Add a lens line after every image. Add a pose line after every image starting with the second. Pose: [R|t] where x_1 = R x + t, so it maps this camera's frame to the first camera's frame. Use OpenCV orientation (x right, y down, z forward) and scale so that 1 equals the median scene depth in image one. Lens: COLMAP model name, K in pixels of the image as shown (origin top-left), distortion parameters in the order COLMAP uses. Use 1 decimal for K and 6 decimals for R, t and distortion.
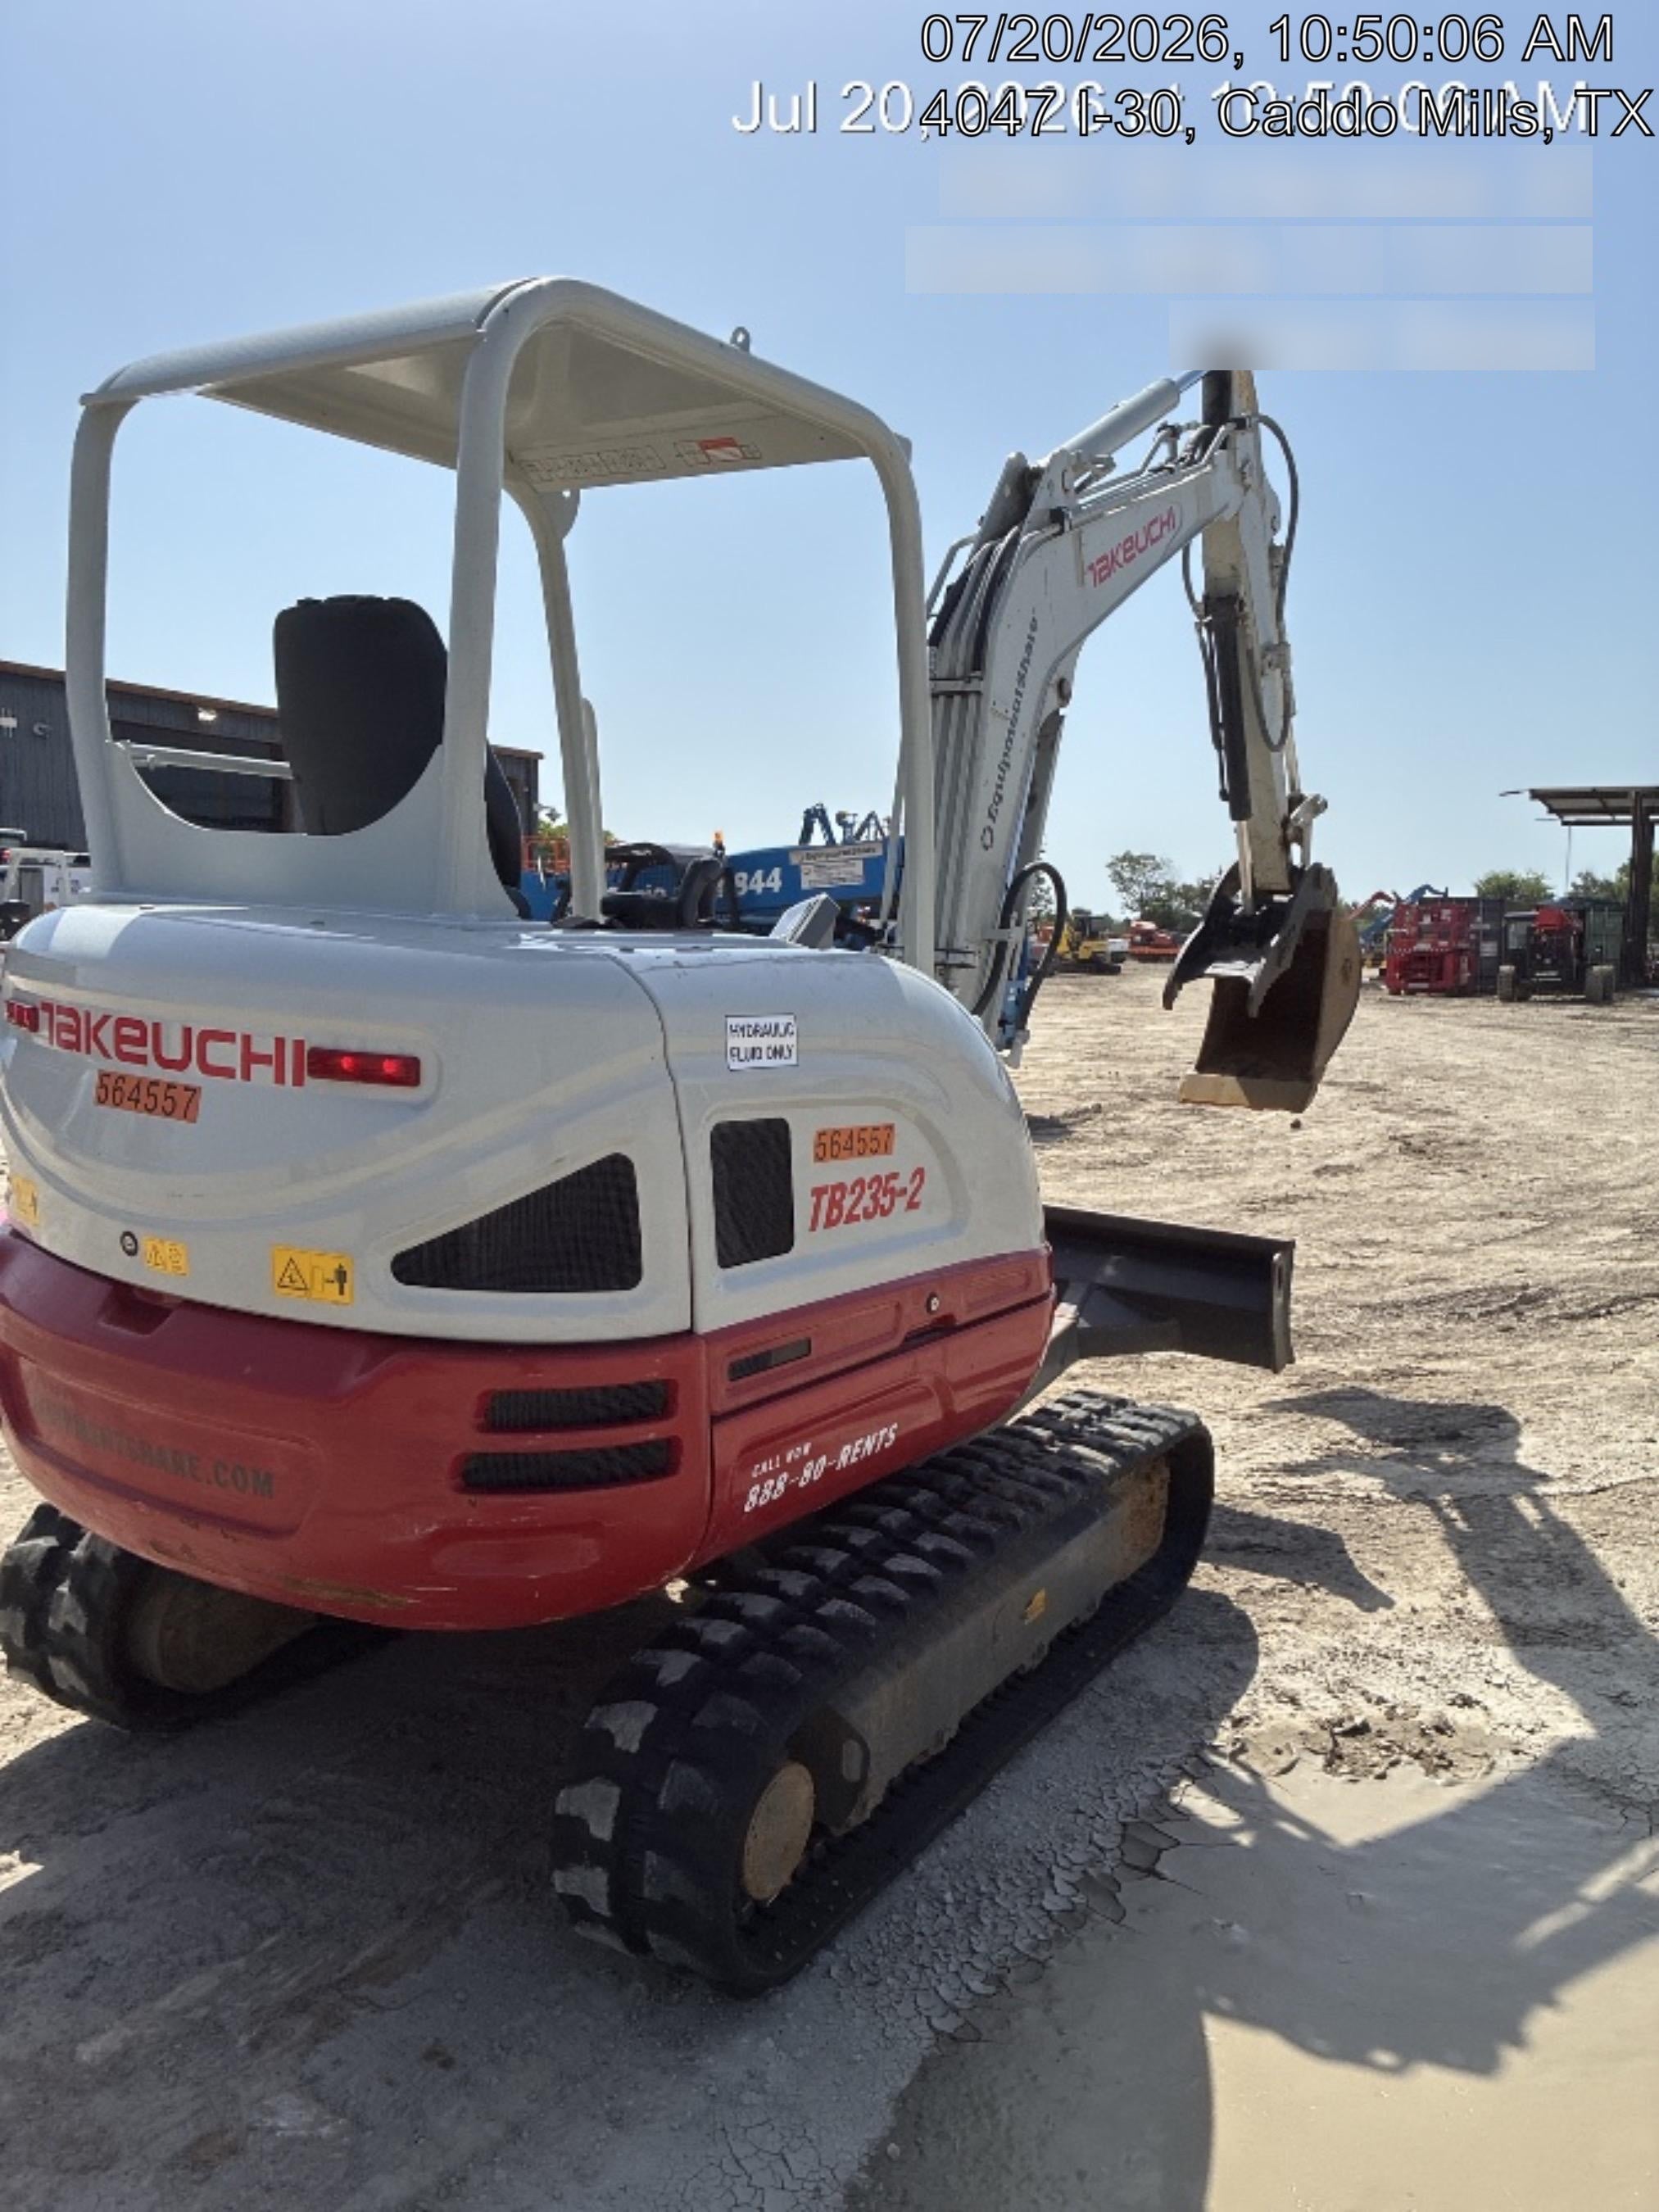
lens RADIAL K [[1699.3, 0, 820.2], [0, 1699.3, 1104.2], [0, 0, 1]] dist [-0.003566, -0.015300]
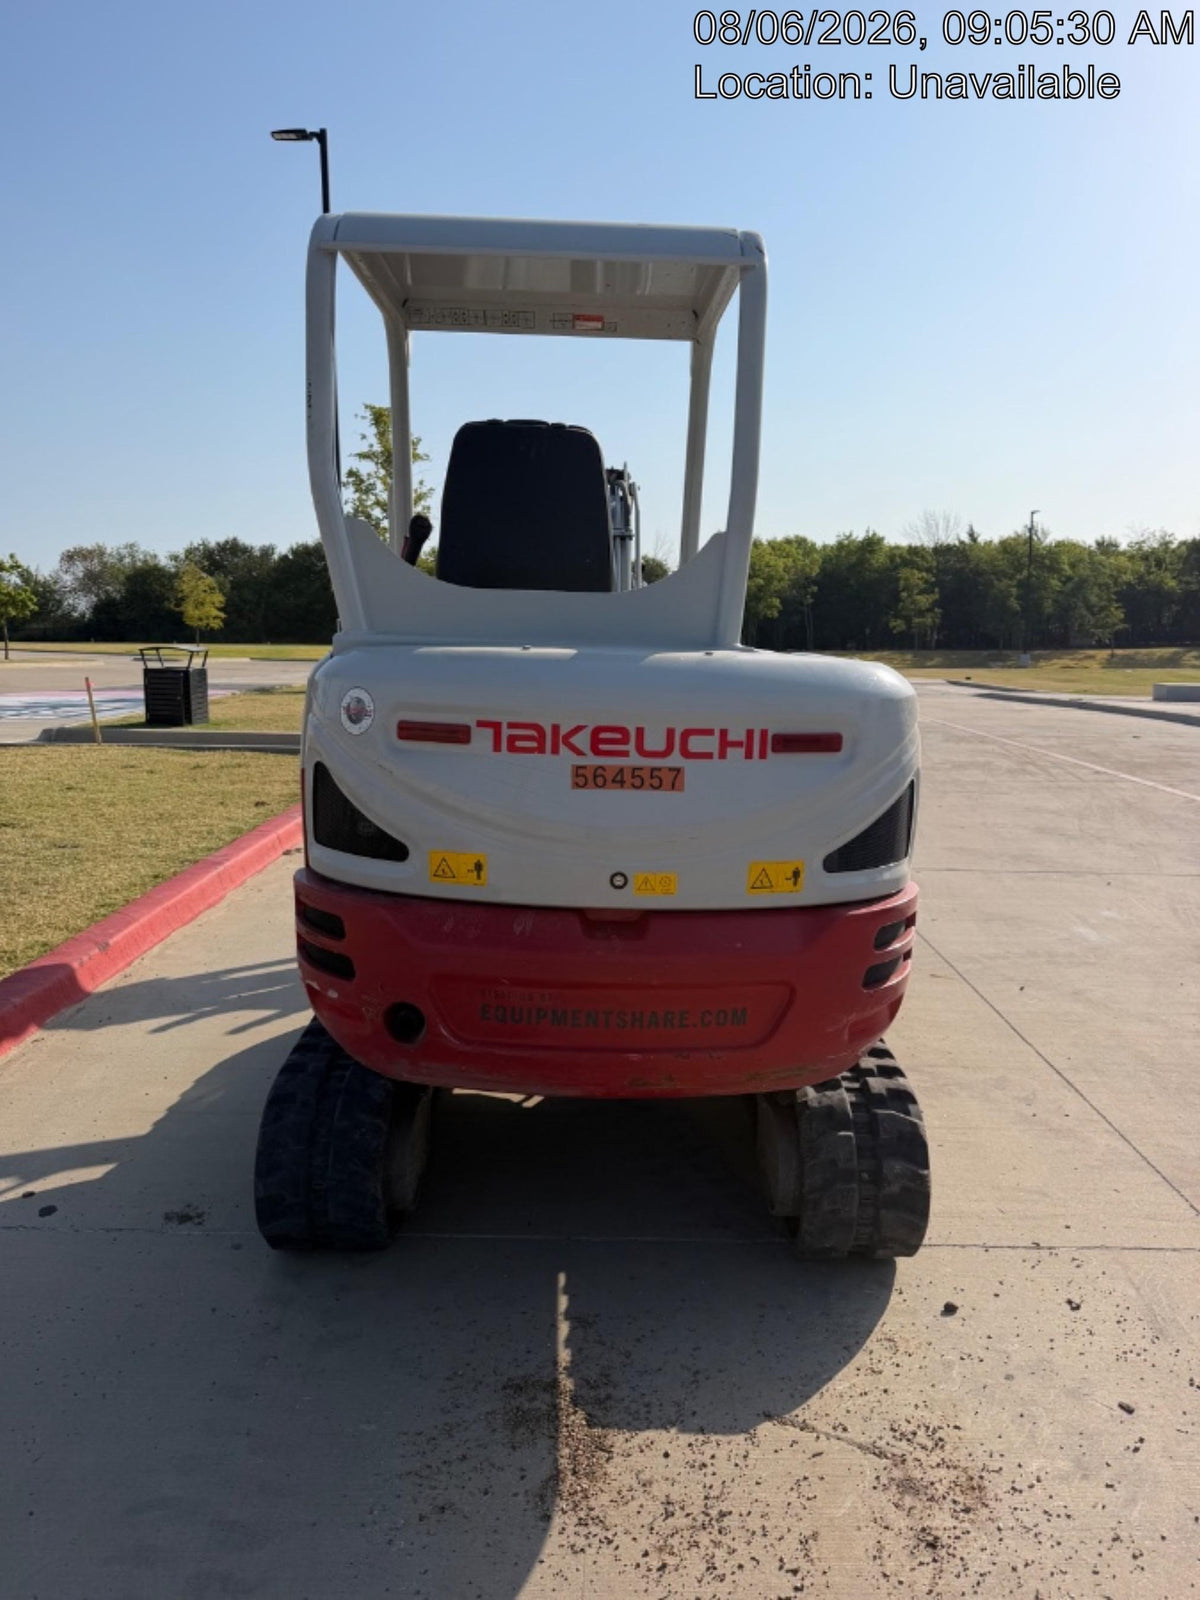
lens RADIAL K [[1229.2, 0, 590.6], [0, 1229.2, 807.3], [0, 0, 1]] dist [-0.003566, -0.015300]
pose [[0.812218, -0.118359, 0.571221, -1.044500], [0.089334, 0.992887, 0.078706, -0.067066], [-0.576473, -0.012897, 0.817014, 0.158078]]
